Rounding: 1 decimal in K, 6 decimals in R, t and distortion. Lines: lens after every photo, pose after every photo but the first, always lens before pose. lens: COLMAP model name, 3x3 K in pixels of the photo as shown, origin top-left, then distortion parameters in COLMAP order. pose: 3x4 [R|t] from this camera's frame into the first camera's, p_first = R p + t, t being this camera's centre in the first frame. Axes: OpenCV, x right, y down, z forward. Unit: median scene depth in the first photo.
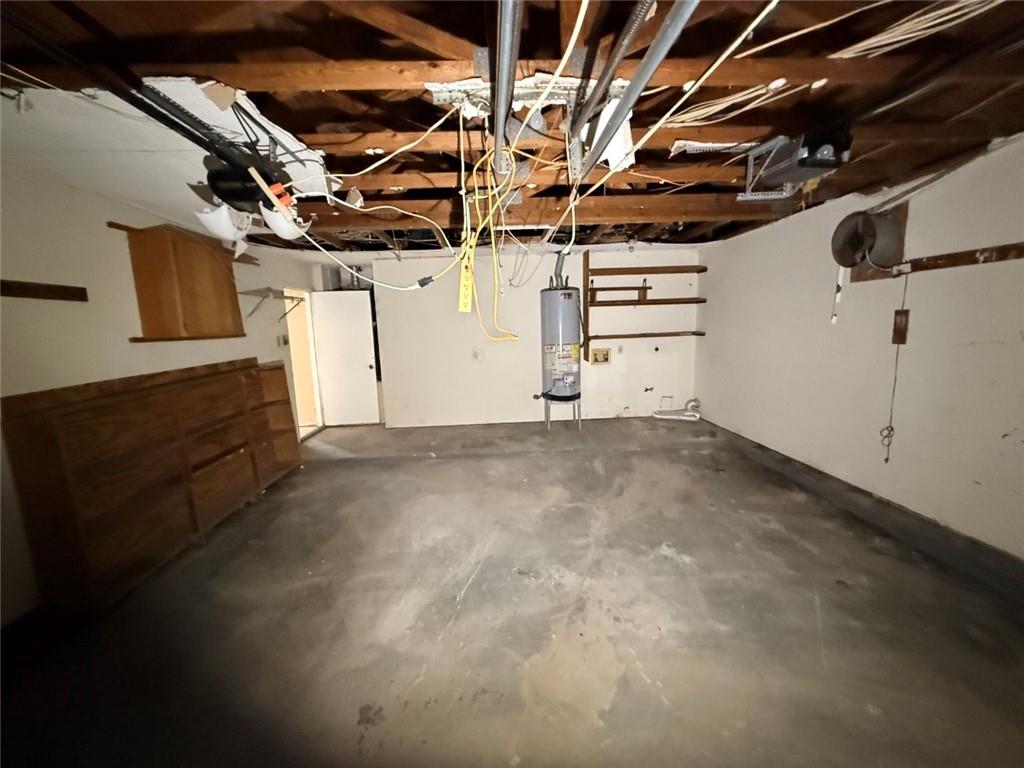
lens RADIAL K [[409.0, 0, 508.7], [0, 409.0, 385.3], [0, 0, 1]] dist [0.000793, 0.000047]
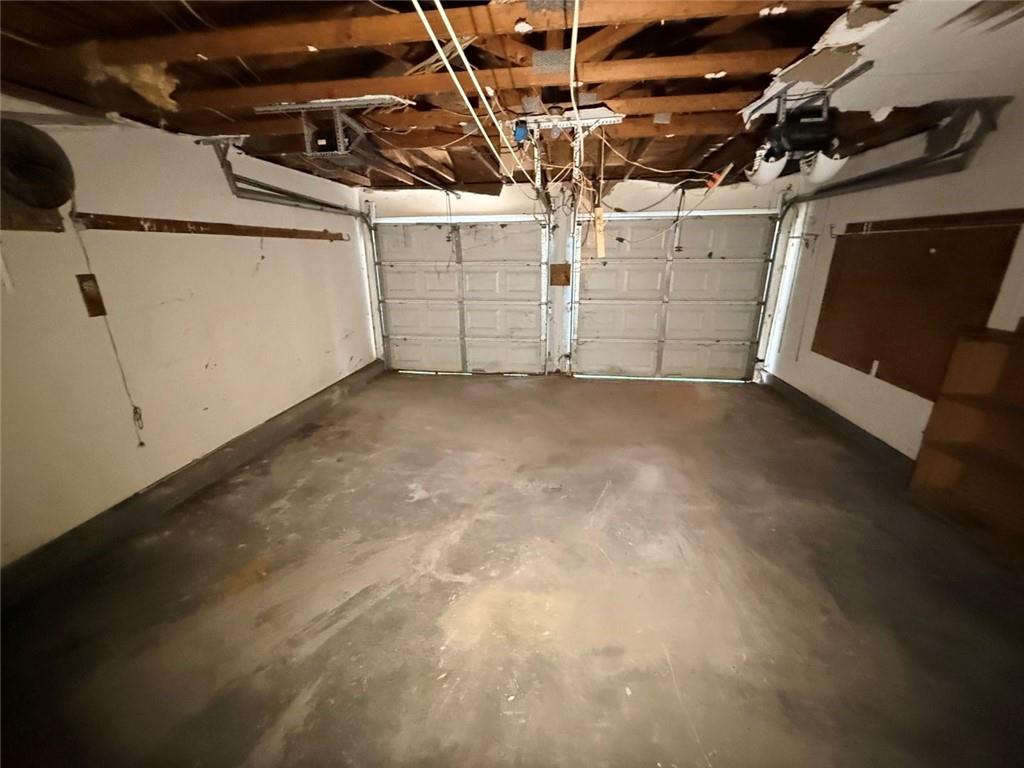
lens RADIAL K [[409.0, 0, 508.7], [0, 409.0, 385.3], [0, 0, 1]] dist [0.000793, 0.000047]
pose [[-0.981989, -0.012980, 0.188490, -0.039975], [0.072644, 0.895010, 0.440091, -0.300215], [-0.174412, 0.445858, -0.877947, 1.758512]]
